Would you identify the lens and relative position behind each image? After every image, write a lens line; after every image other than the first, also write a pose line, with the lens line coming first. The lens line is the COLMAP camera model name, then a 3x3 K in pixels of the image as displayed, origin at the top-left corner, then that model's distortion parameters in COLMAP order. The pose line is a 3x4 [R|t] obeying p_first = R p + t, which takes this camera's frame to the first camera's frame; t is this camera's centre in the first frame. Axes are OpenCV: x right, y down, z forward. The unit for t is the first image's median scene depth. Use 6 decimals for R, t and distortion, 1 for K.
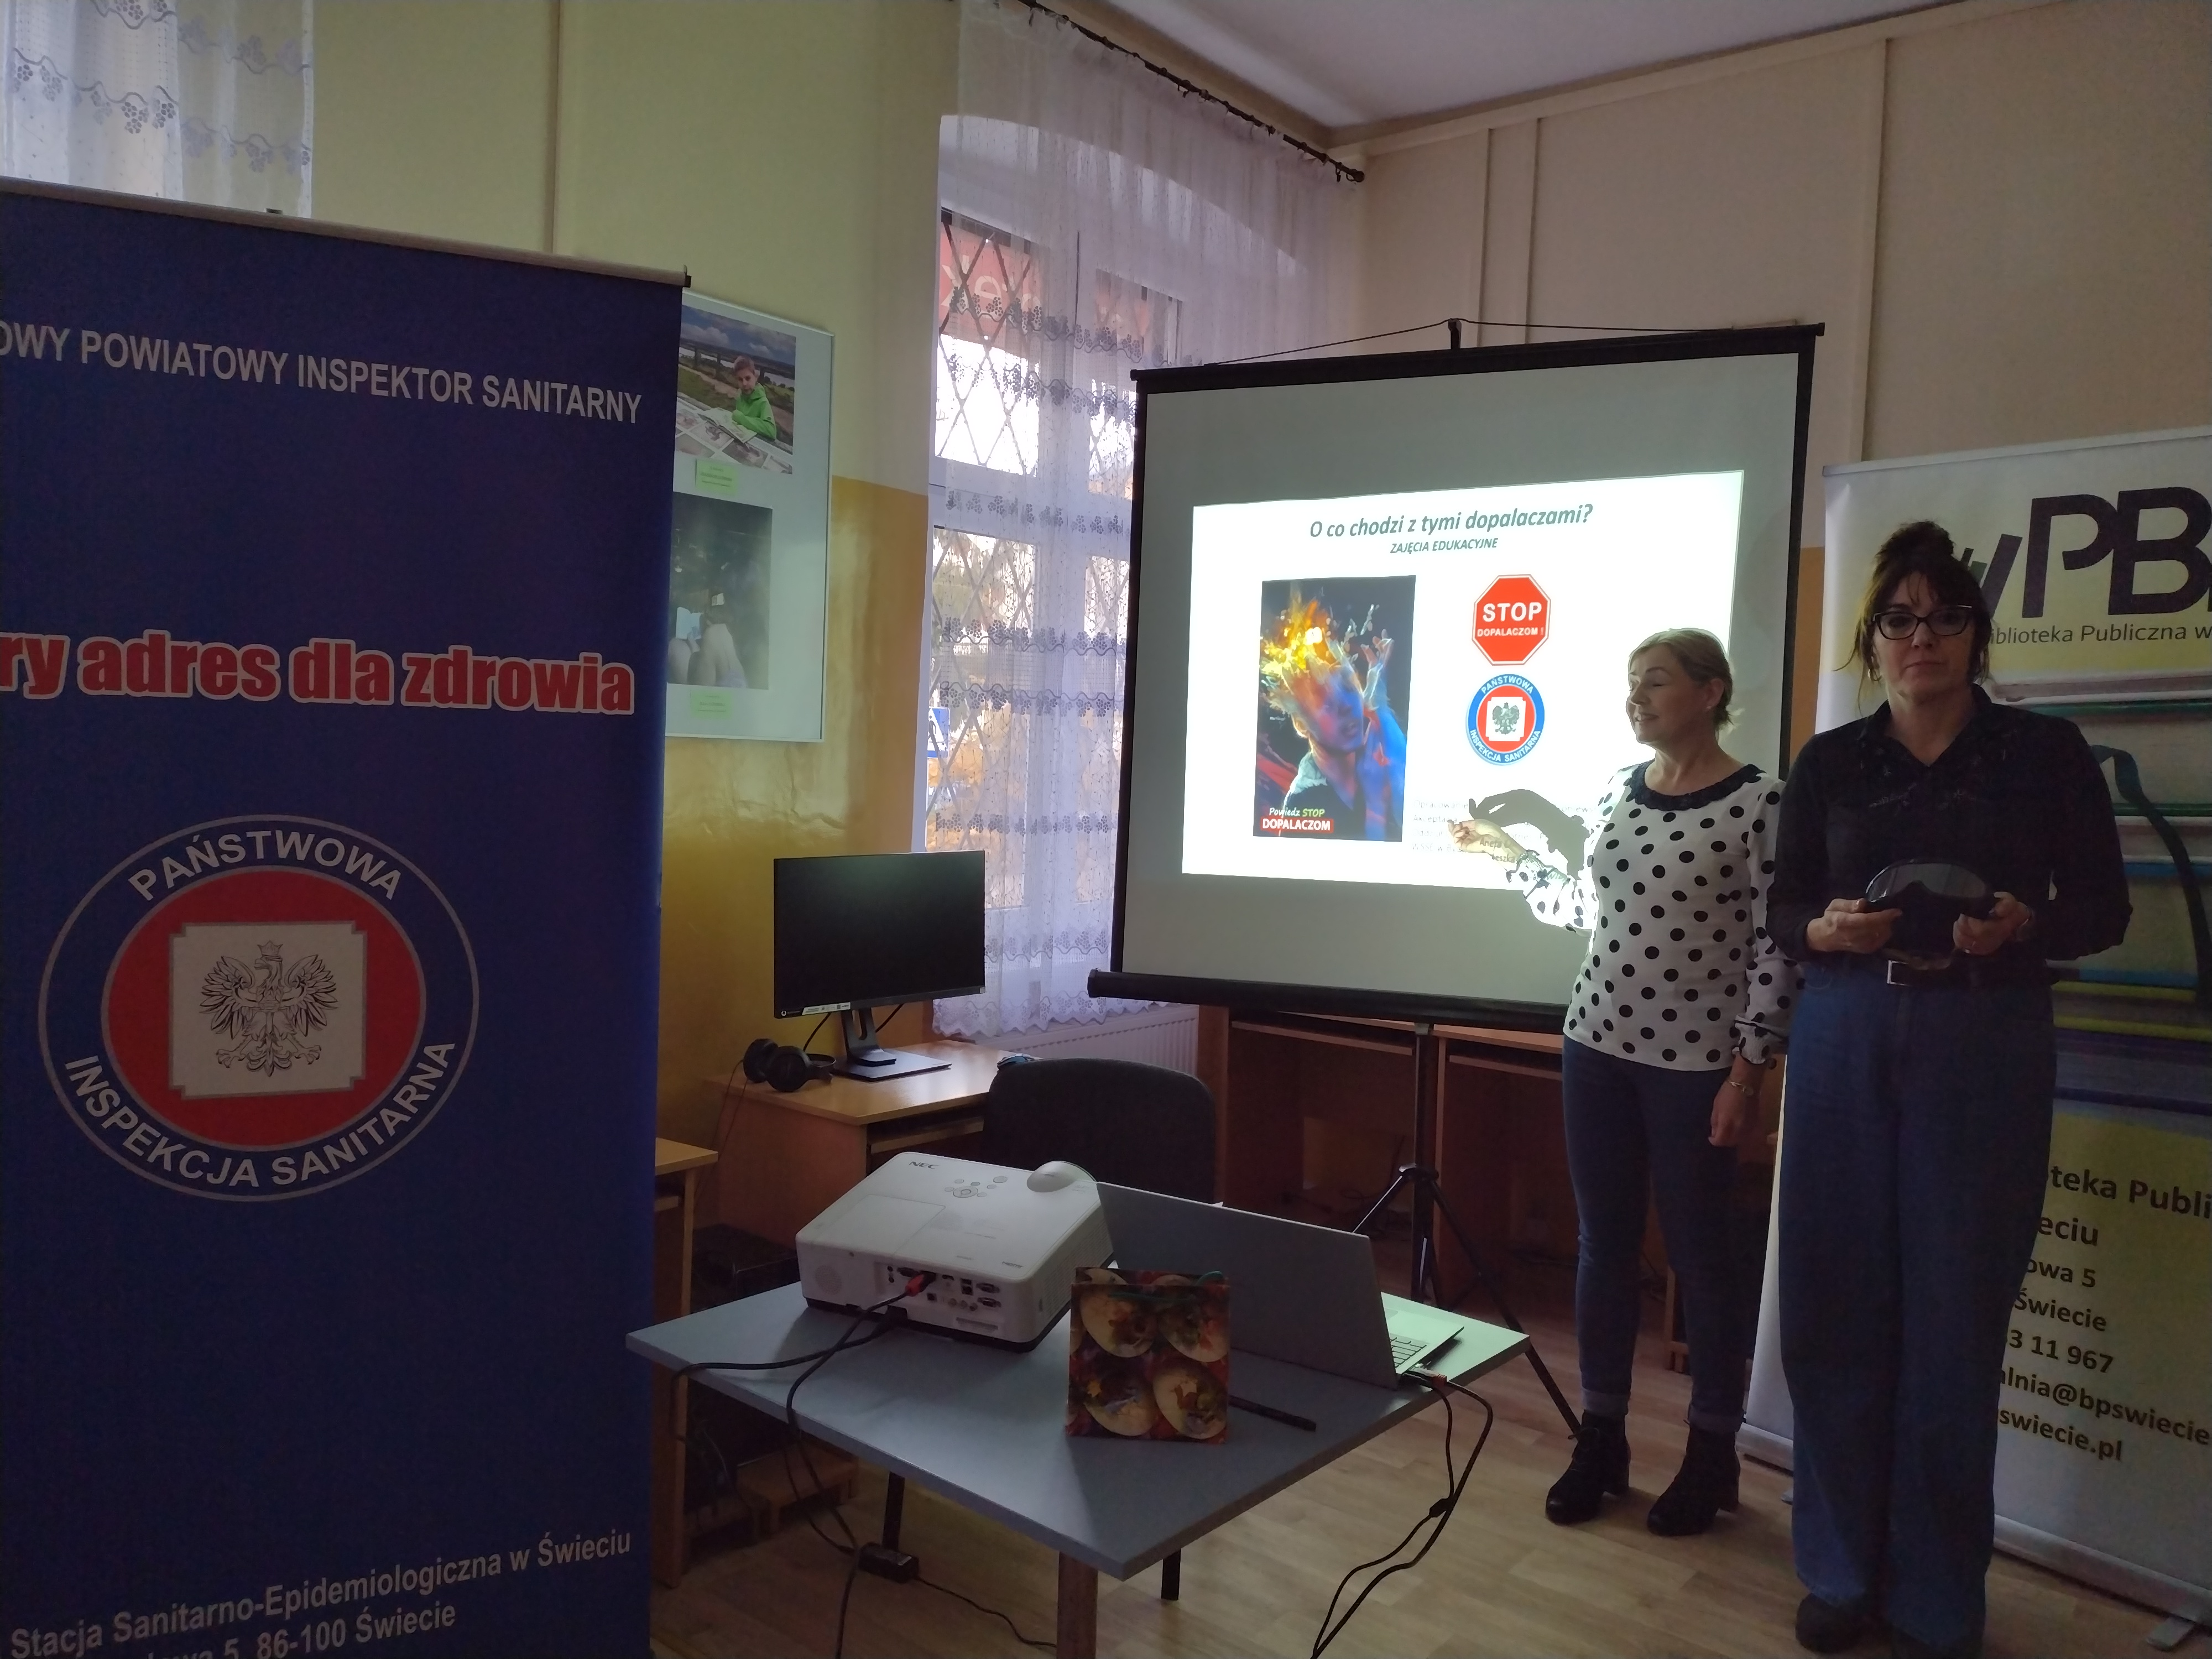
lens RADIAL K [[1644.5, 0, 1113.2], [0, 1644.5, 823.1], [0, 0, 1]] dist [0.061630, -0.065503]
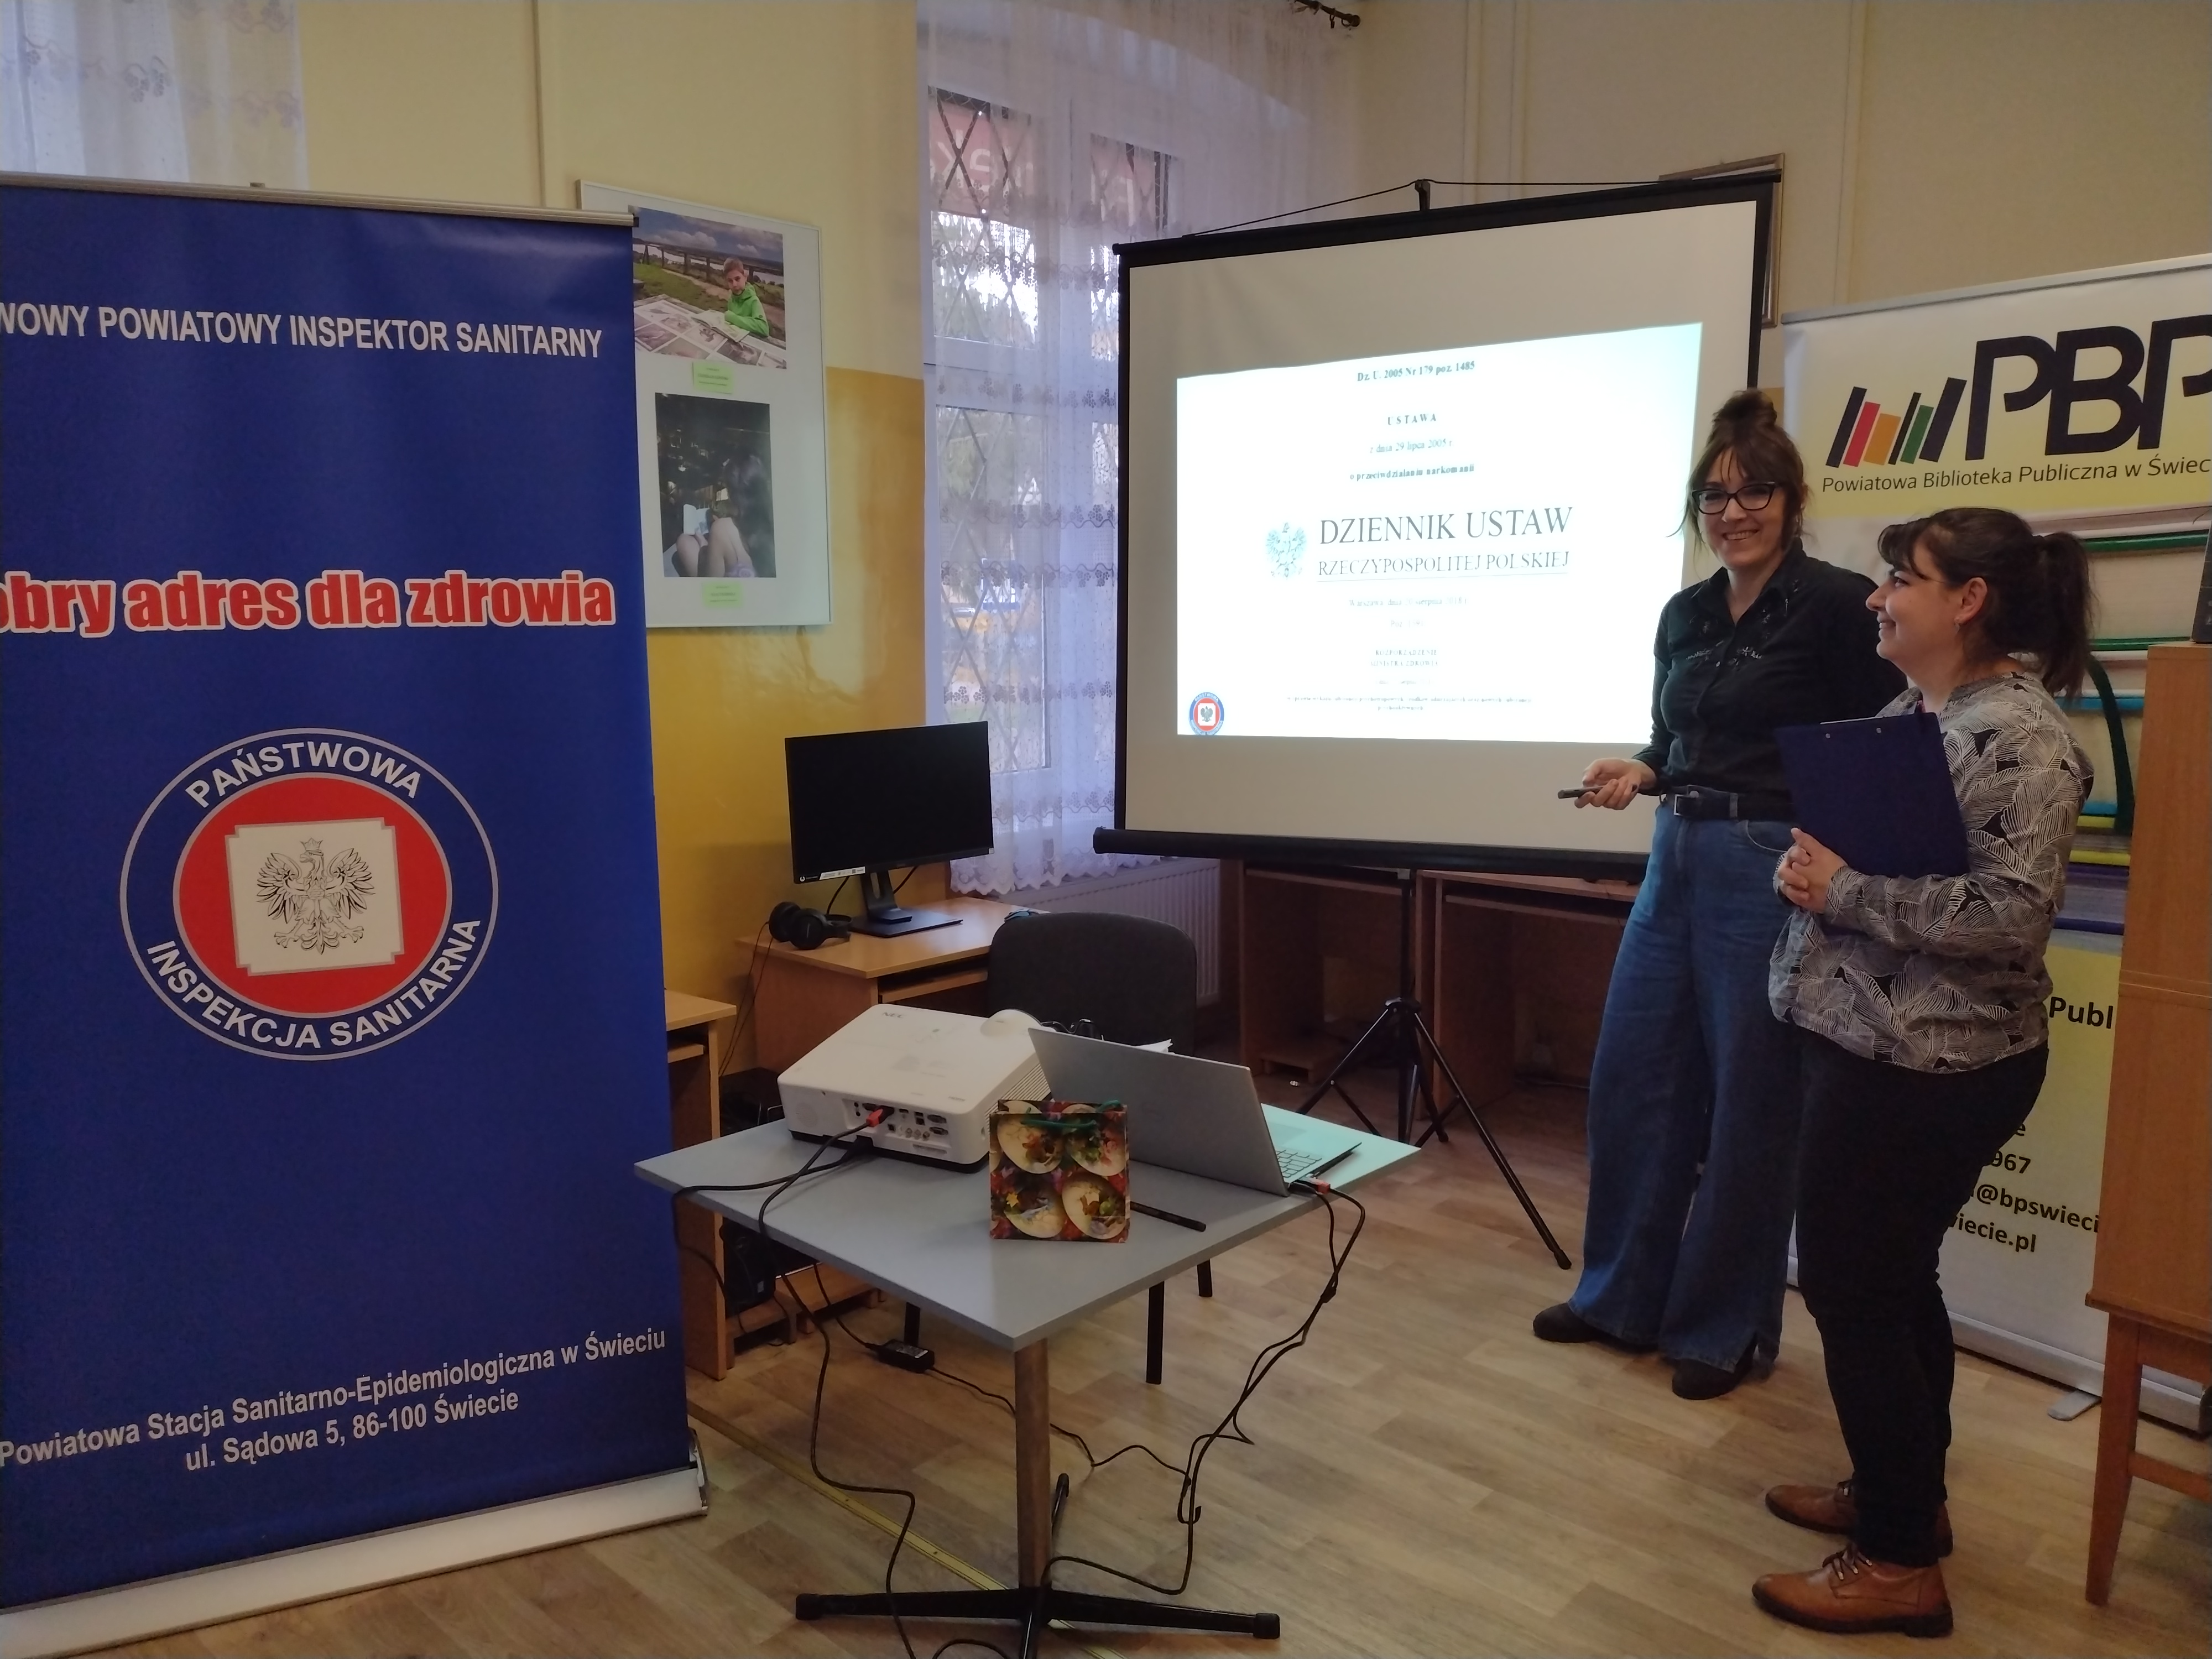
lens RADIAL K [[1640.6, 0, 1115.3], [0, 1640.6, 824.7], [0, 0, 1]] dist [0.103956, -0.153210]
pose [[0.997792, -0.031925, -0.058234, 0.105824], [0.037448, 0.994643, 0.096346, -0.026228], [0.054846, -0.098314, 0.993643, -0.104594]]
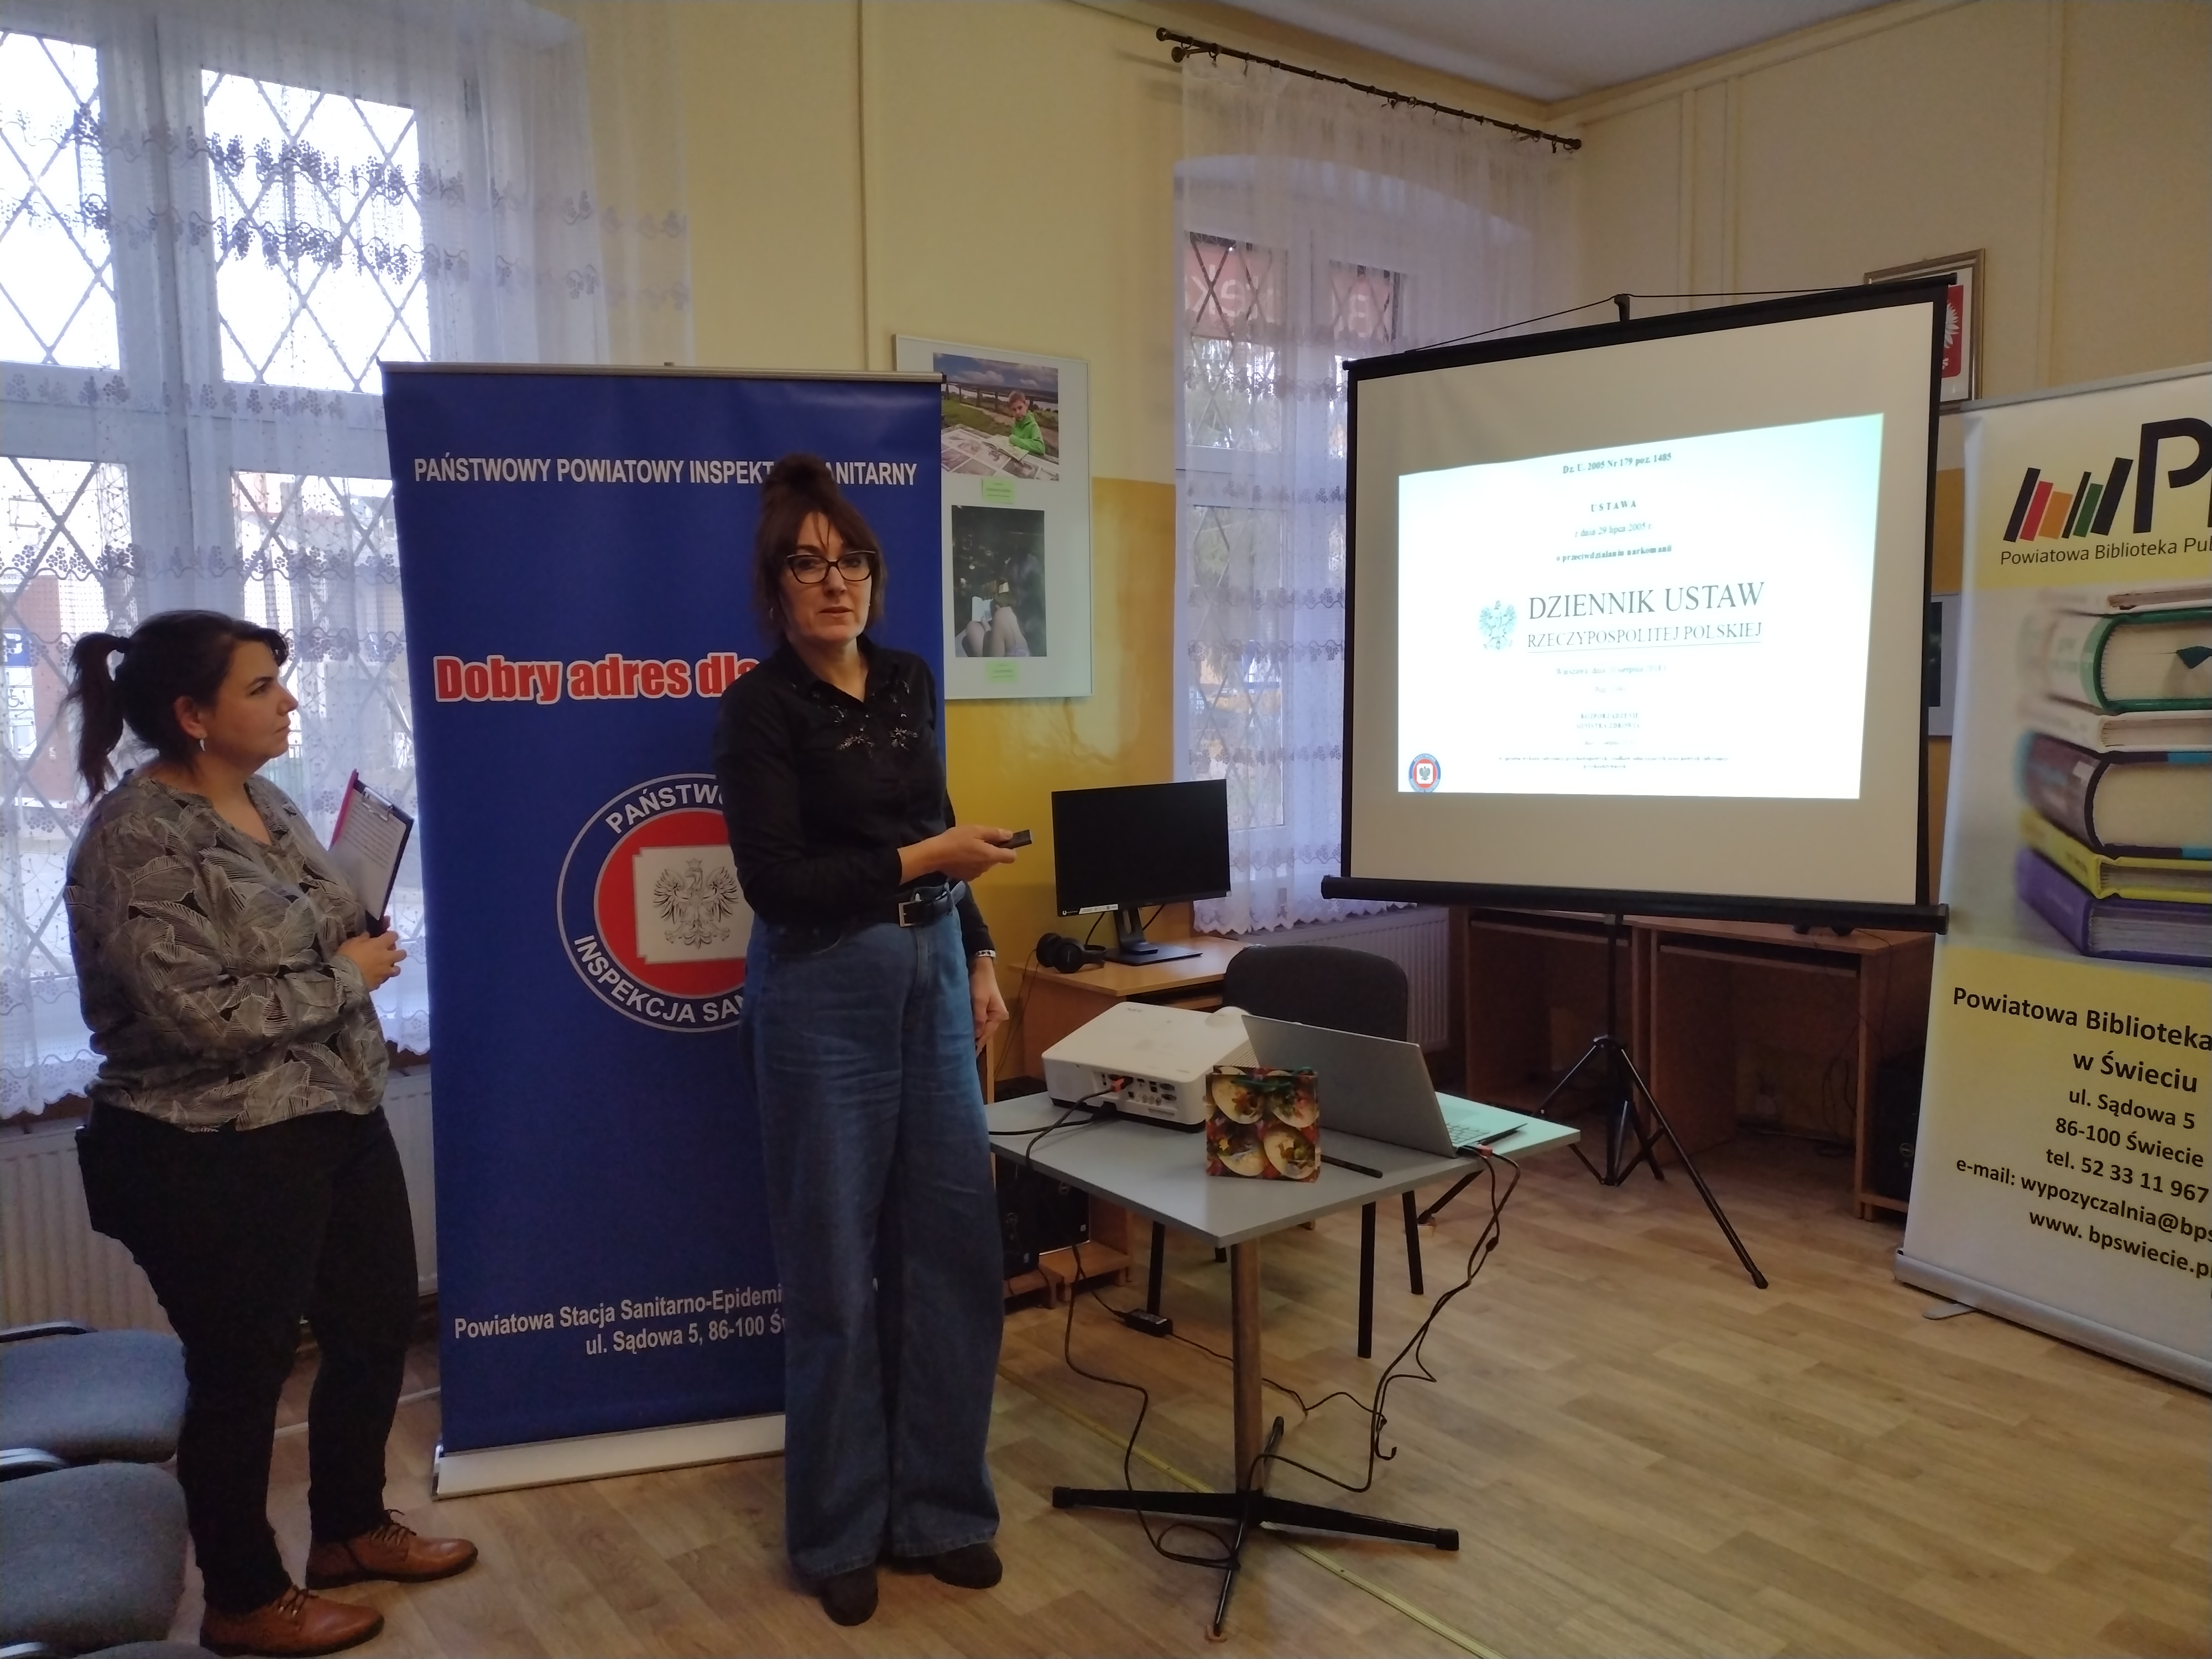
lens RADIAL K [[1640.6, 0, 1115.3], [0, 1640.6, 824.7], [0, 0, 1]] dist [0.103956, -0.153210]
pose [[0.975976, -0.030917, -0.215674, 0.166931], [0.040595, 0.998351, 0.040590, -0.003745], [0.214063, -0.048370, 0.975622, -0.331348]]
